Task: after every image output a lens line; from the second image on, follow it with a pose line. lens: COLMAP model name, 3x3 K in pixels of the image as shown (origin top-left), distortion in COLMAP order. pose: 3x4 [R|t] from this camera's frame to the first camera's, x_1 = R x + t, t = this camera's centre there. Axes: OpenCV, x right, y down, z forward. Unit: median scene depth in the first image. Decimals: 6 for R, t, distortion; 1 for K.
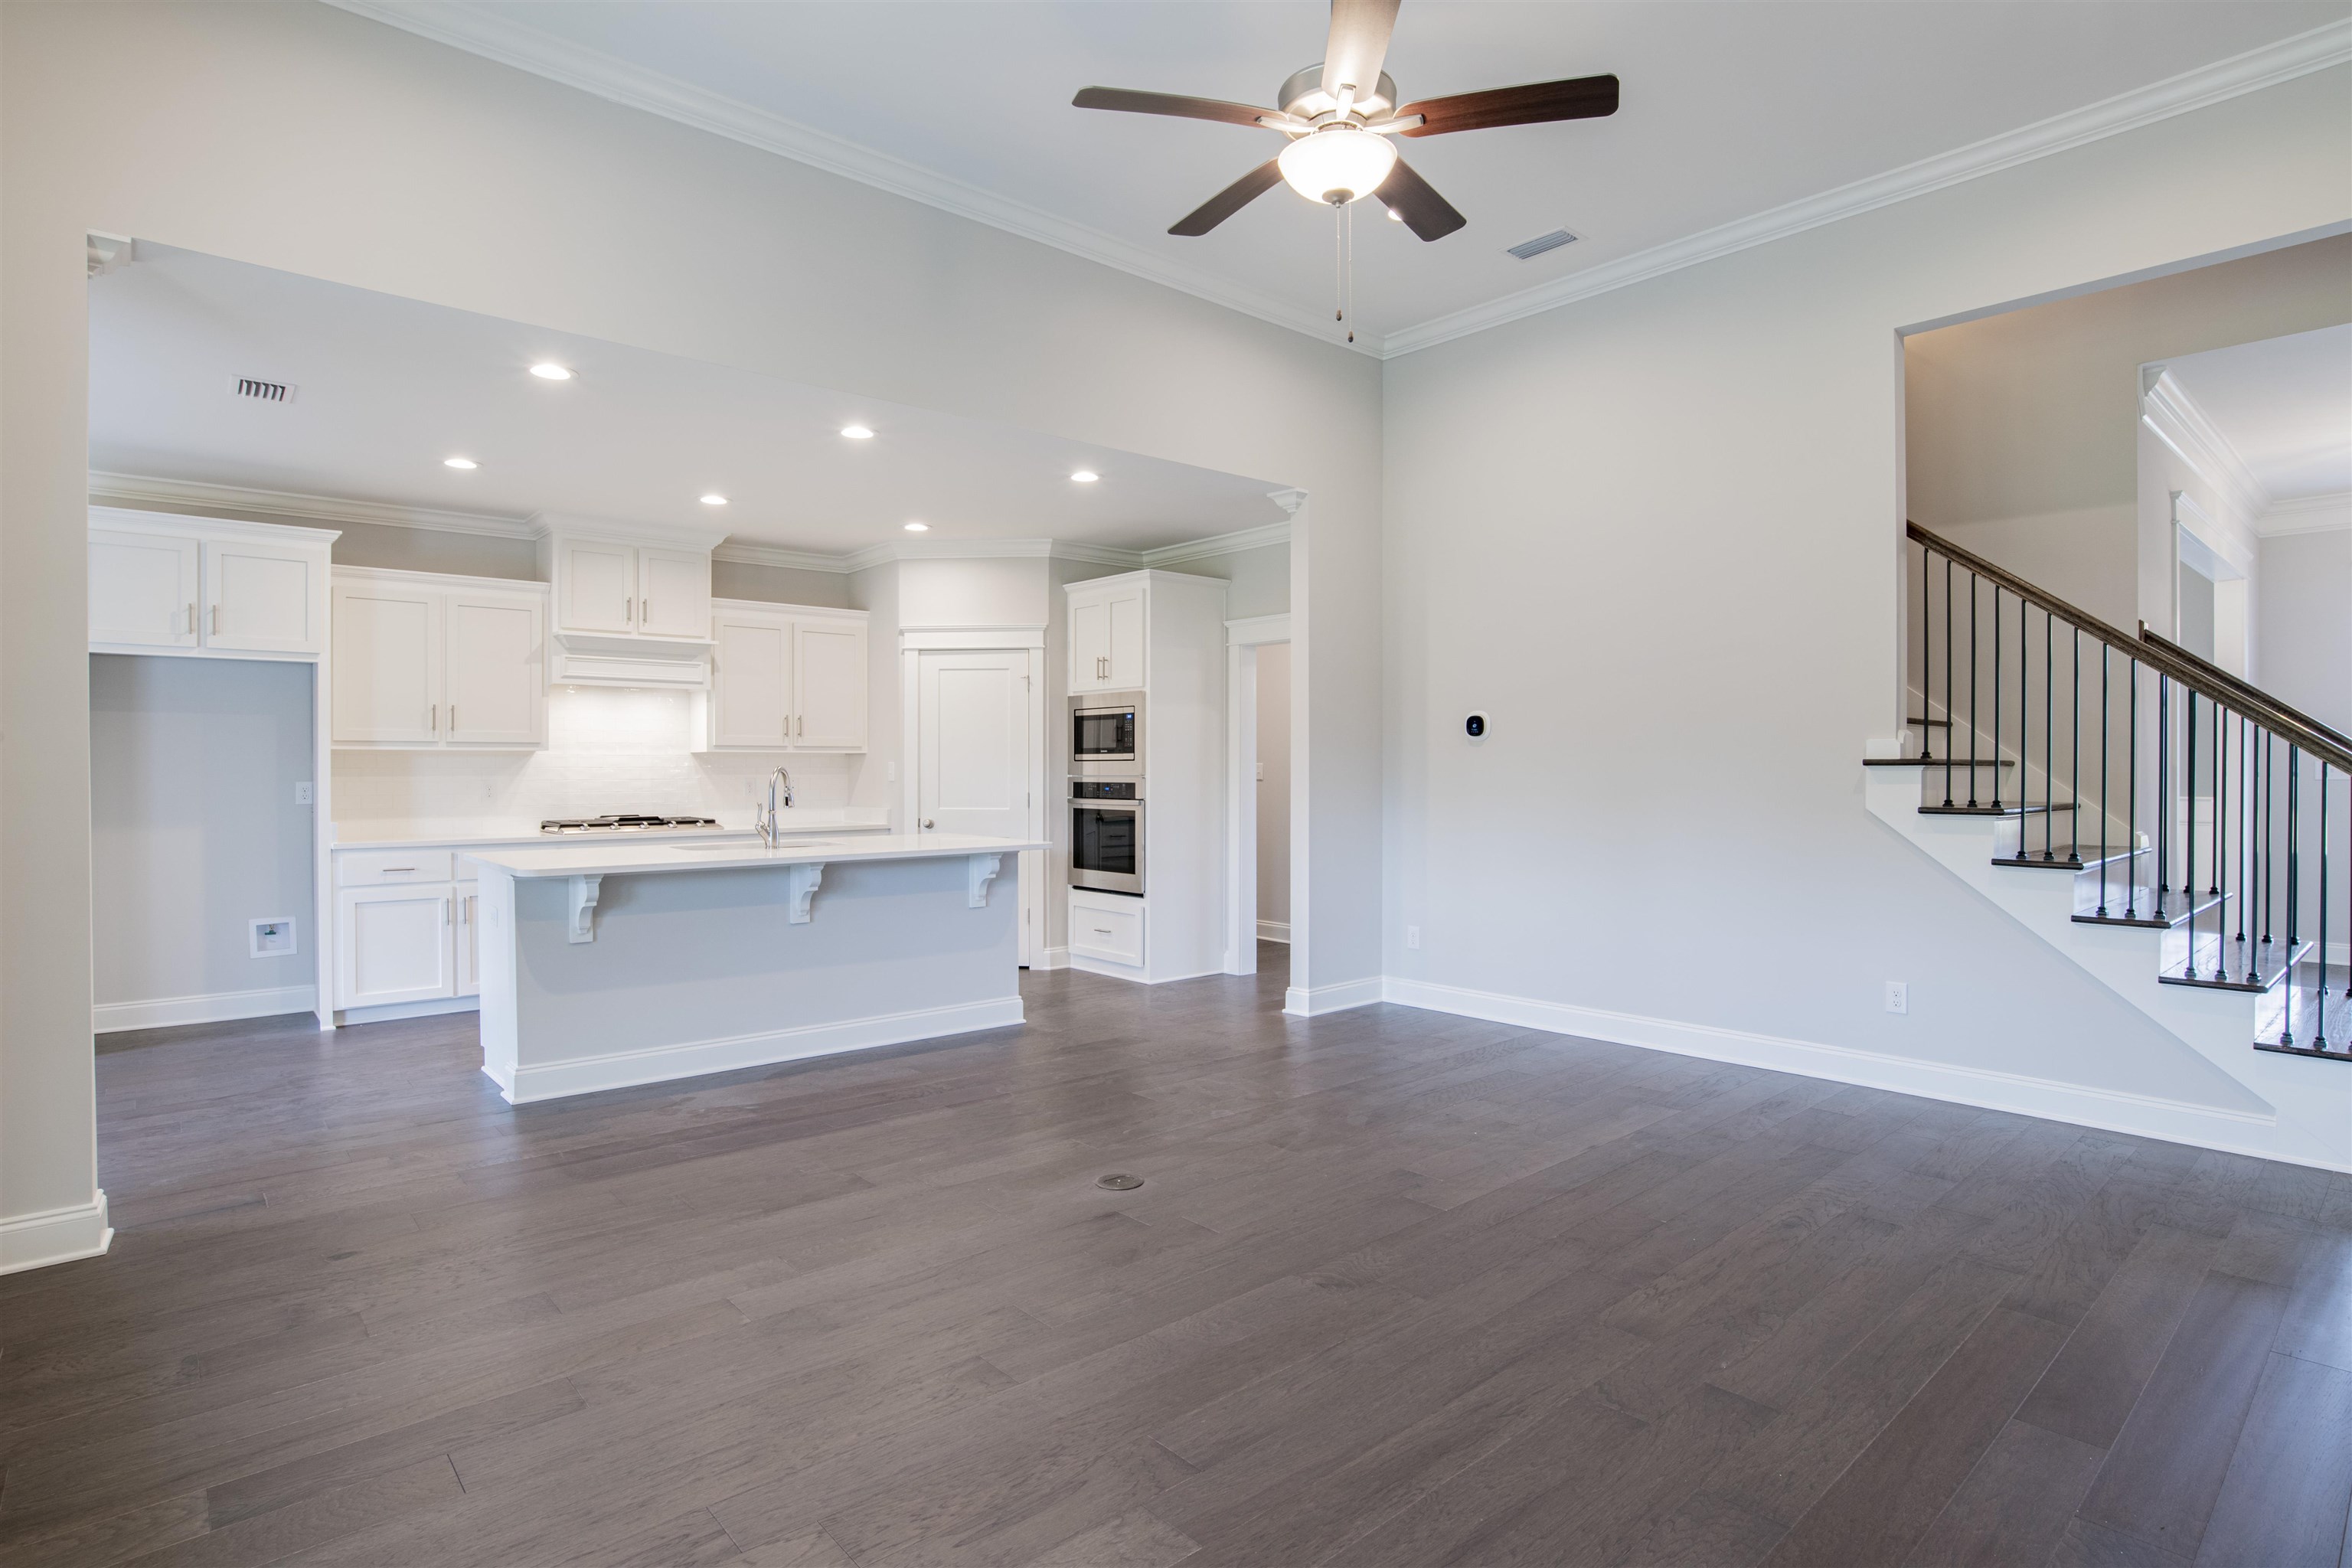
lens RADIAL K [[1205.1, 0, 1188.3], [0, 1205.1, 776.9], [0, 0, 1]] dist [-0.062320, 0.022706]
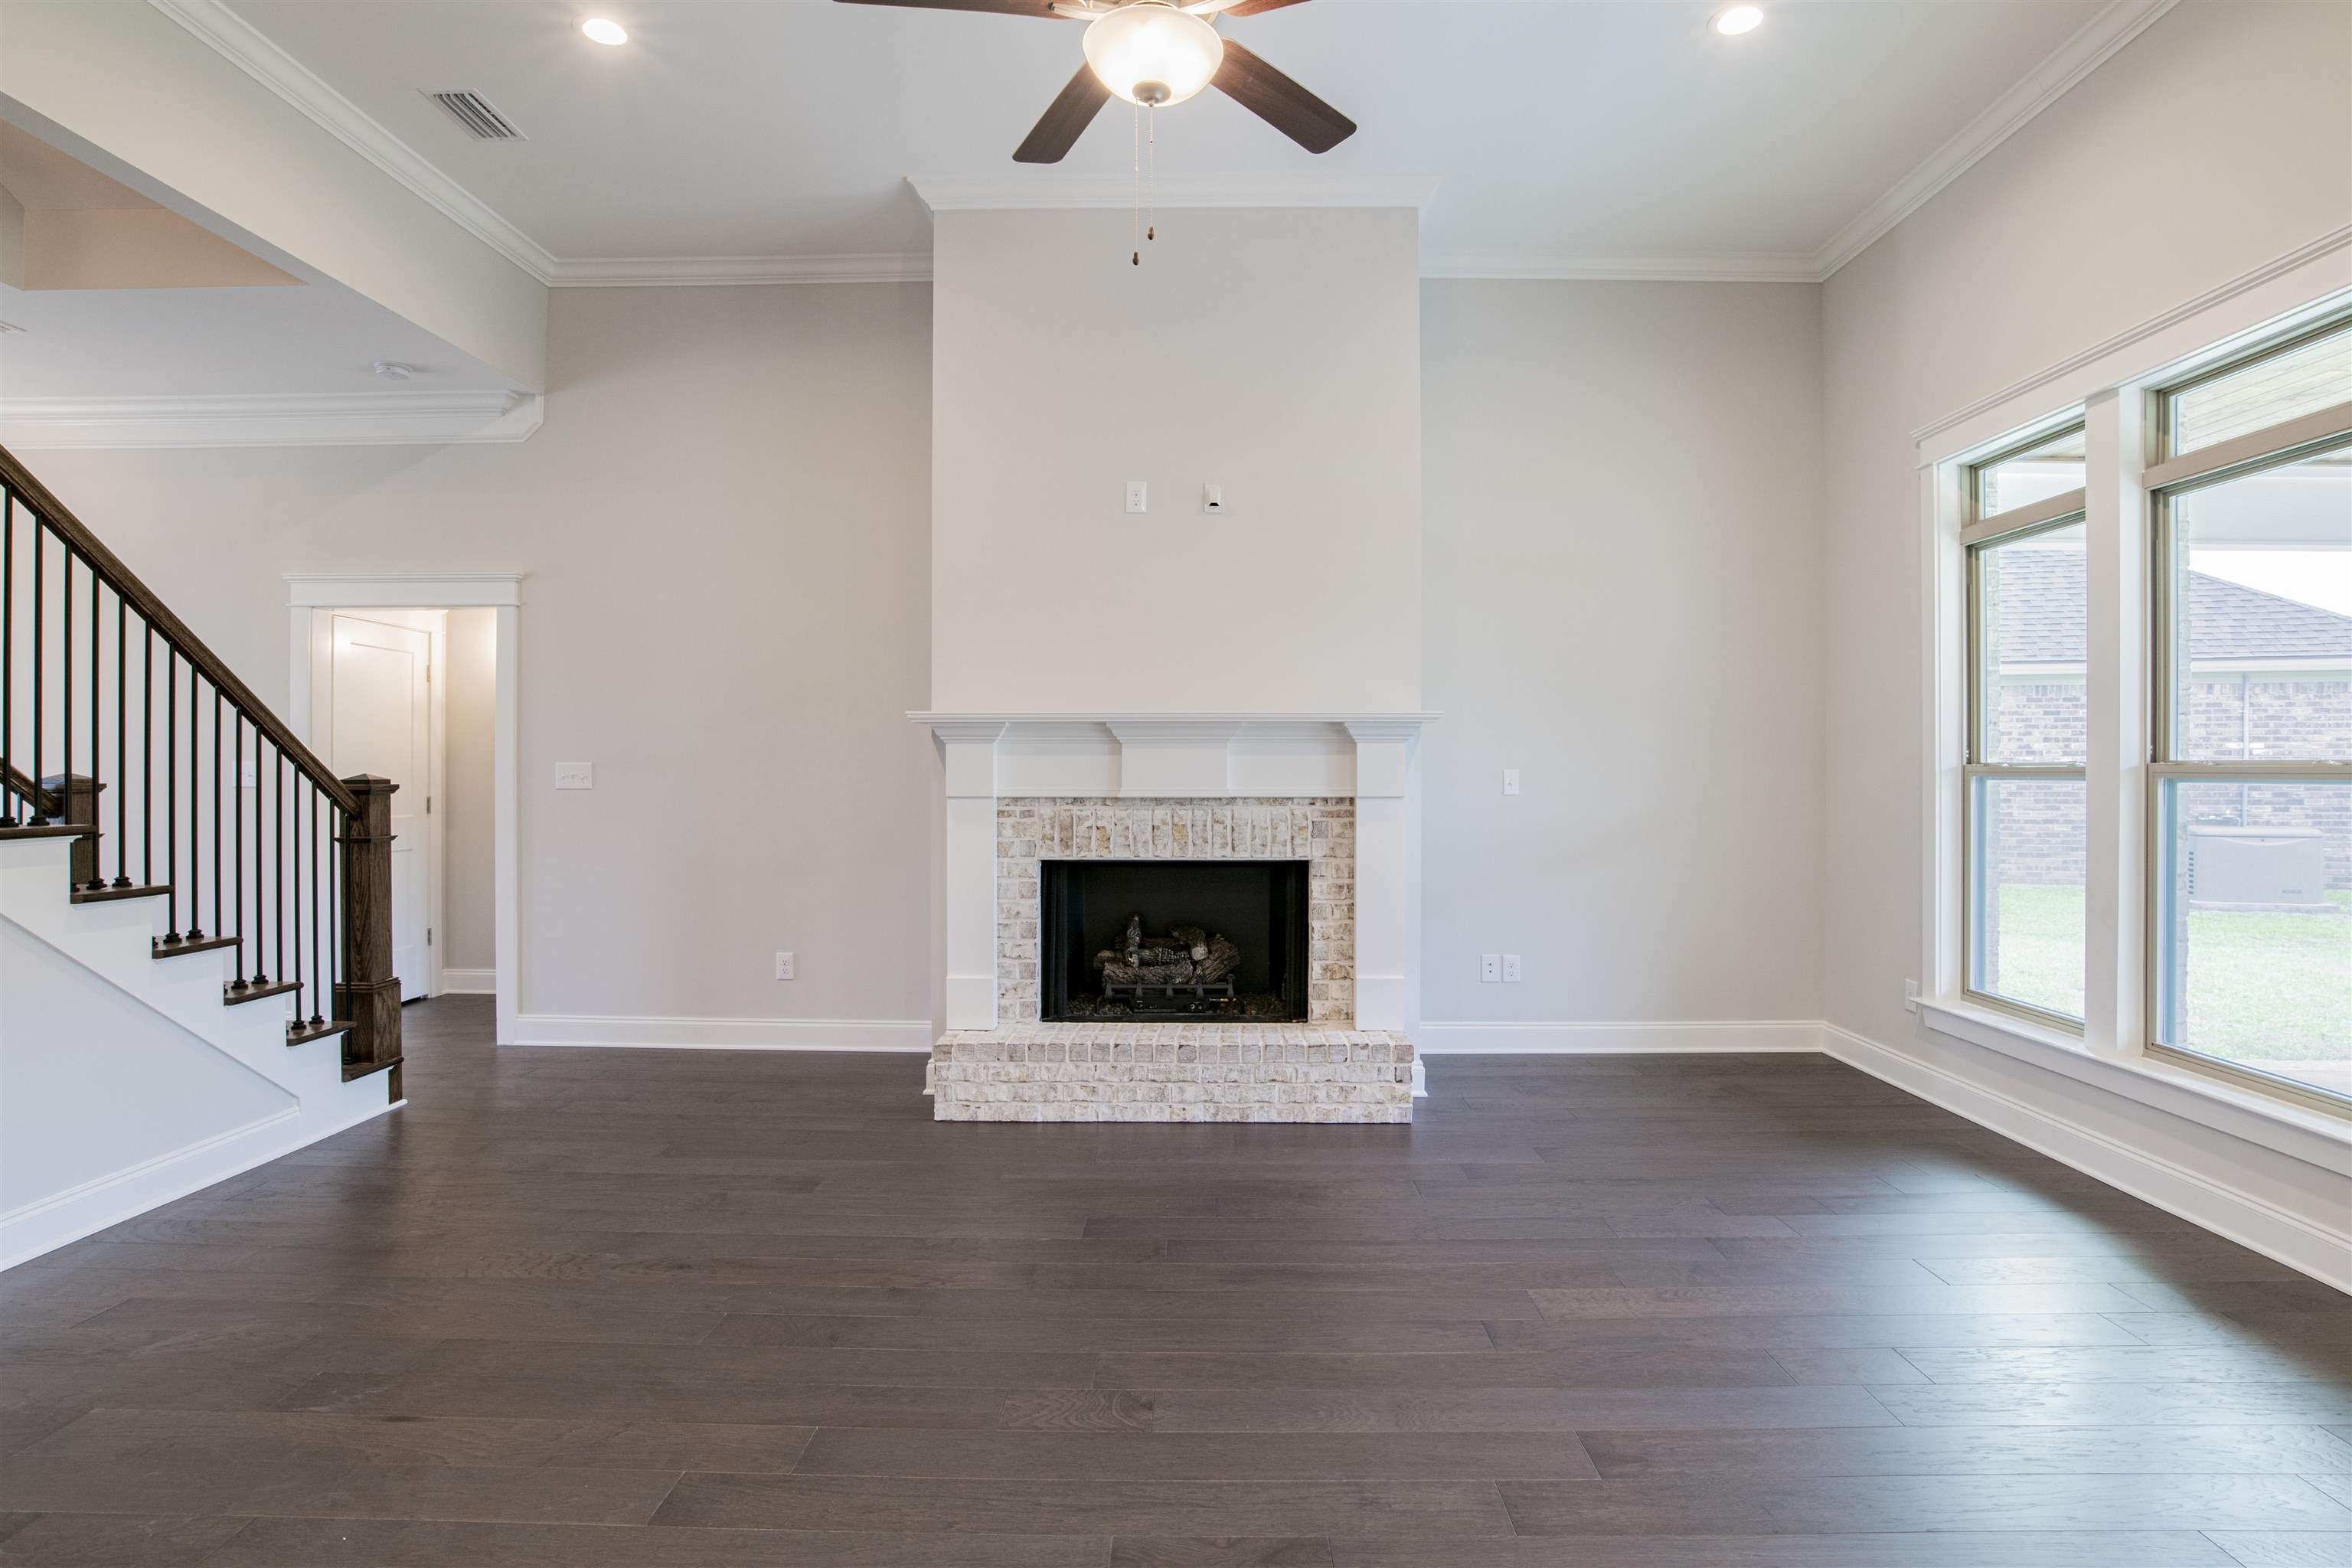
lens RADIAL K [[1205.1, 0, 1193.1], [0, 1205.1, 768.4], [0, 0, 1]] dist [-0.062320, 0.022706]
pose [[-0.738688, -0.000284, 0.674047, -0.287645], [0.005568, 0.999963, 0.006523, -0.008737], [-0.674025, 0.008571, -0.738659, 0.994943]]
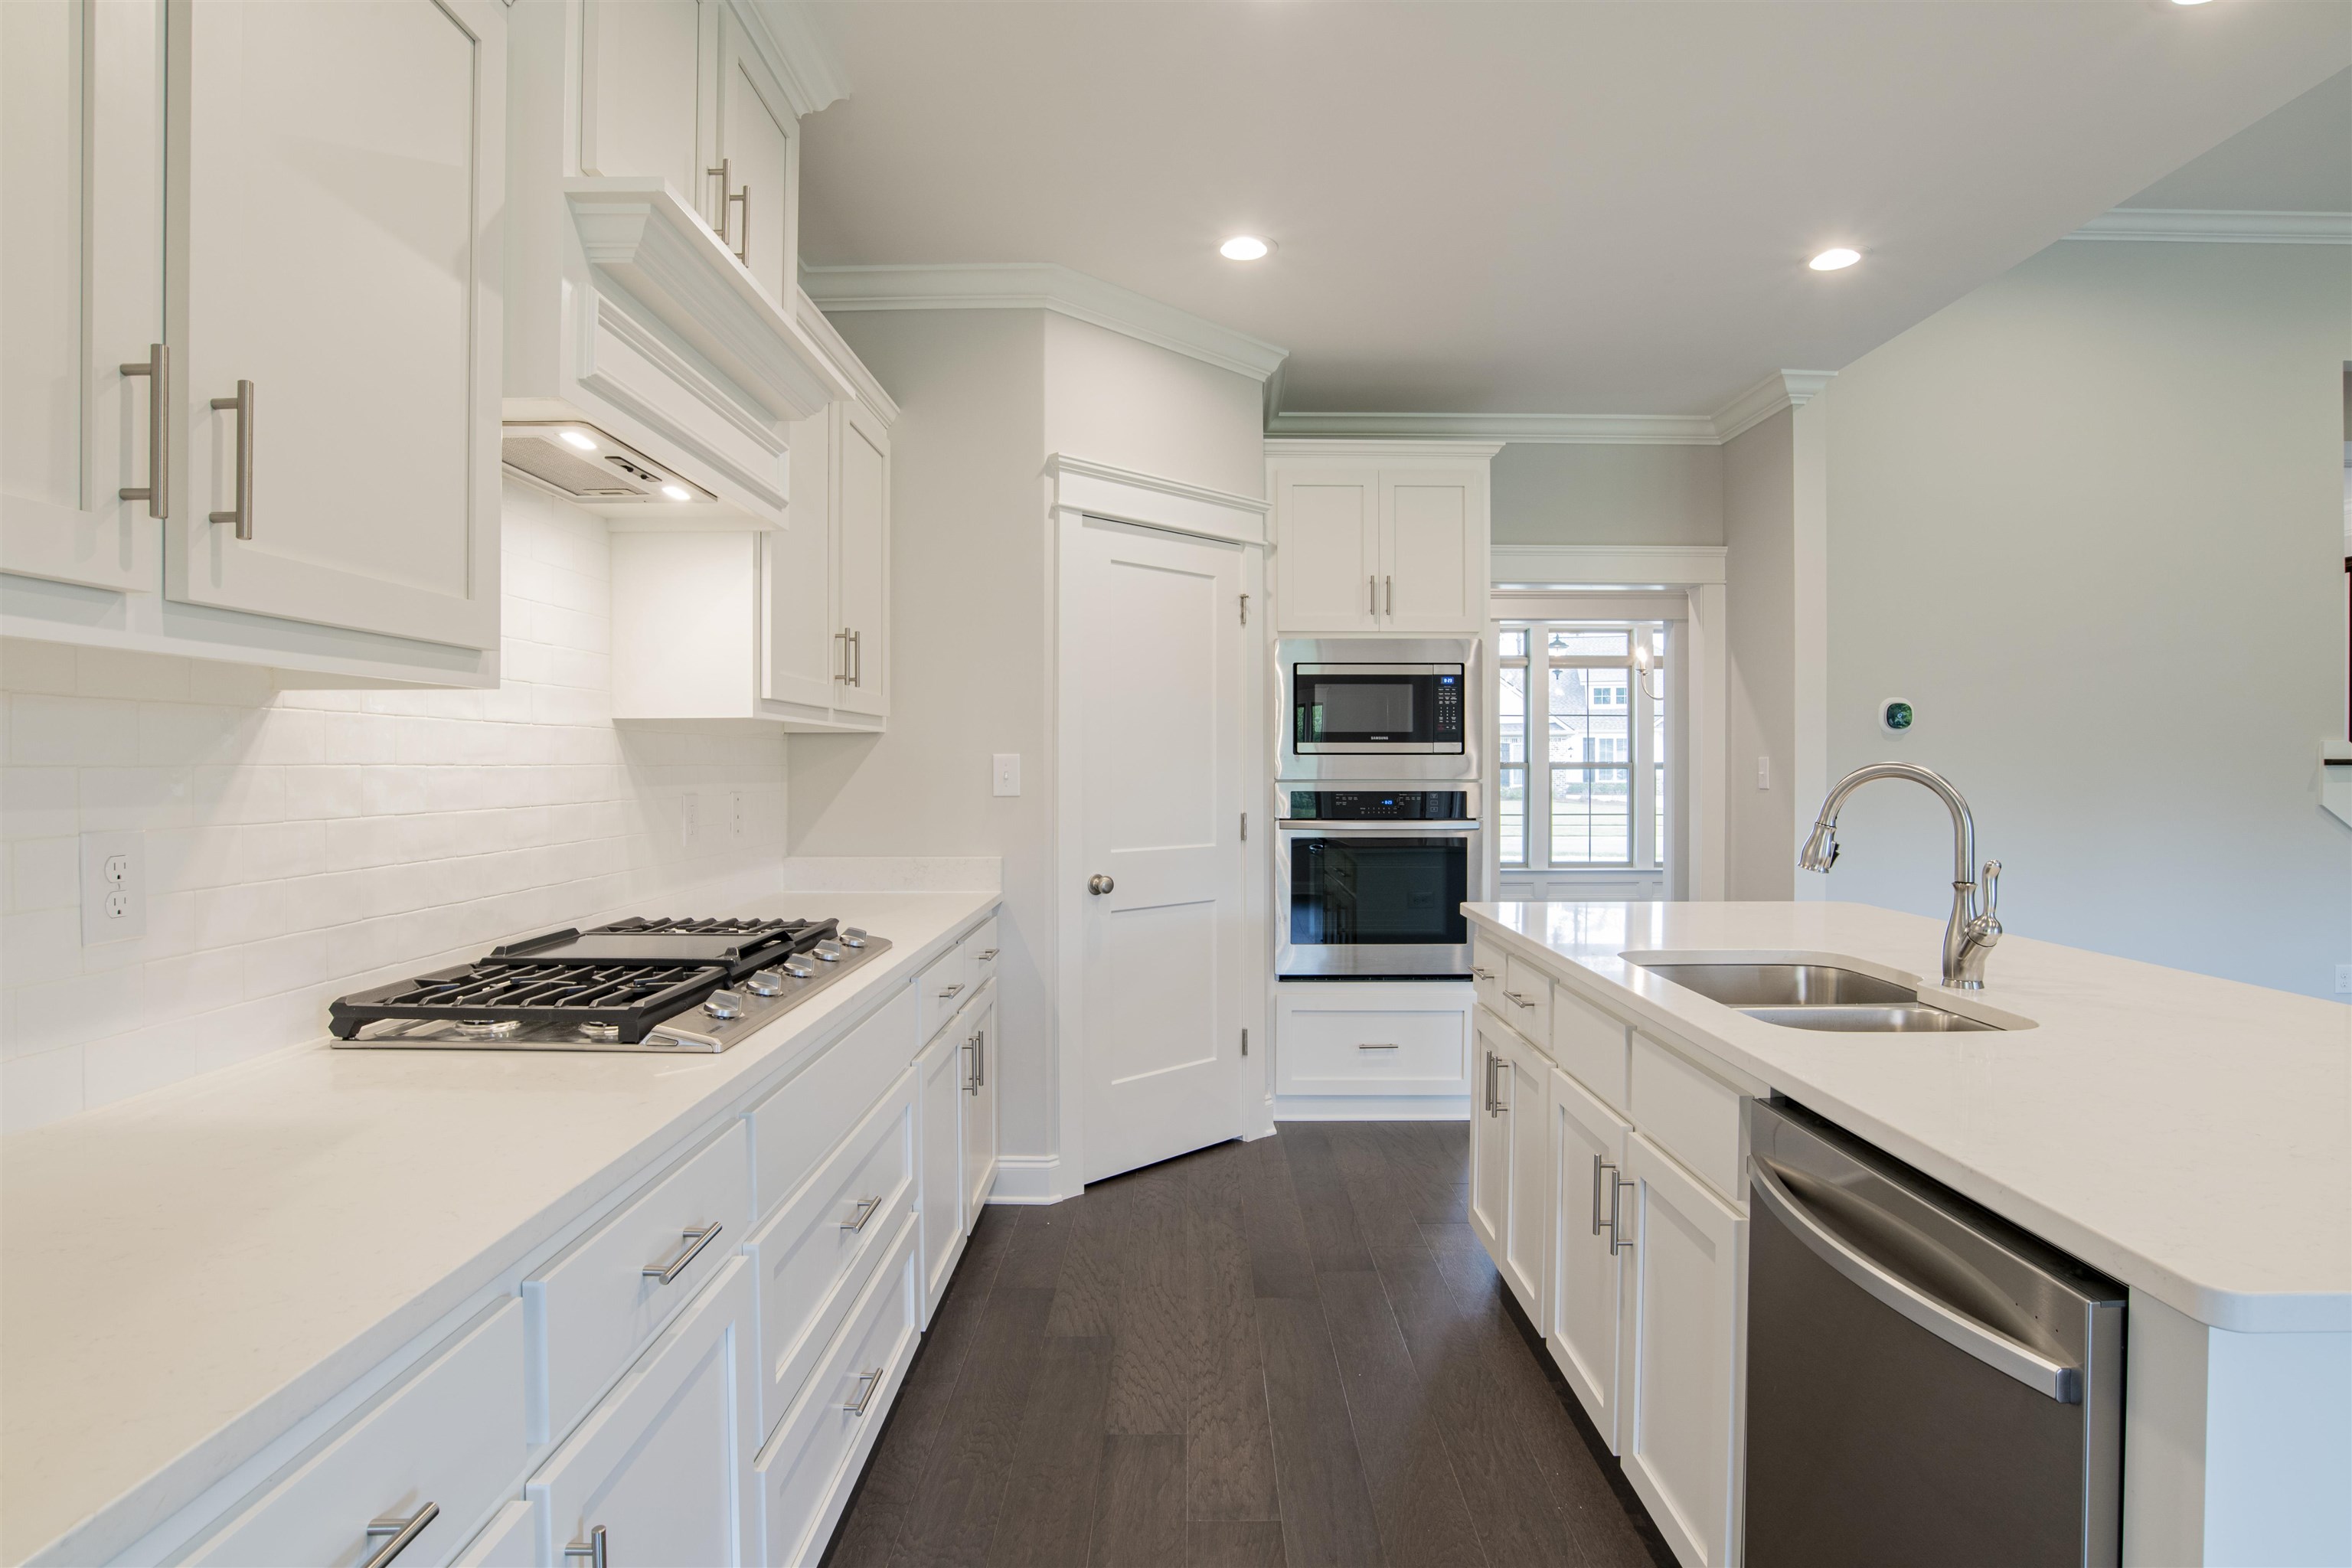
lens RADIAL K [[1205.1, 0, 1183.9], [0, 1205.1, 773.8], [0, 0, 1]] dist [-0.062320, 0.022706]
pose [[0.666189, -0.003981, 0.745773, -0.896605], [0.005174, 0.999986, 0.000716, -0.007639], [-0.745765, 0.003382, 0.666200, 1.082632]]
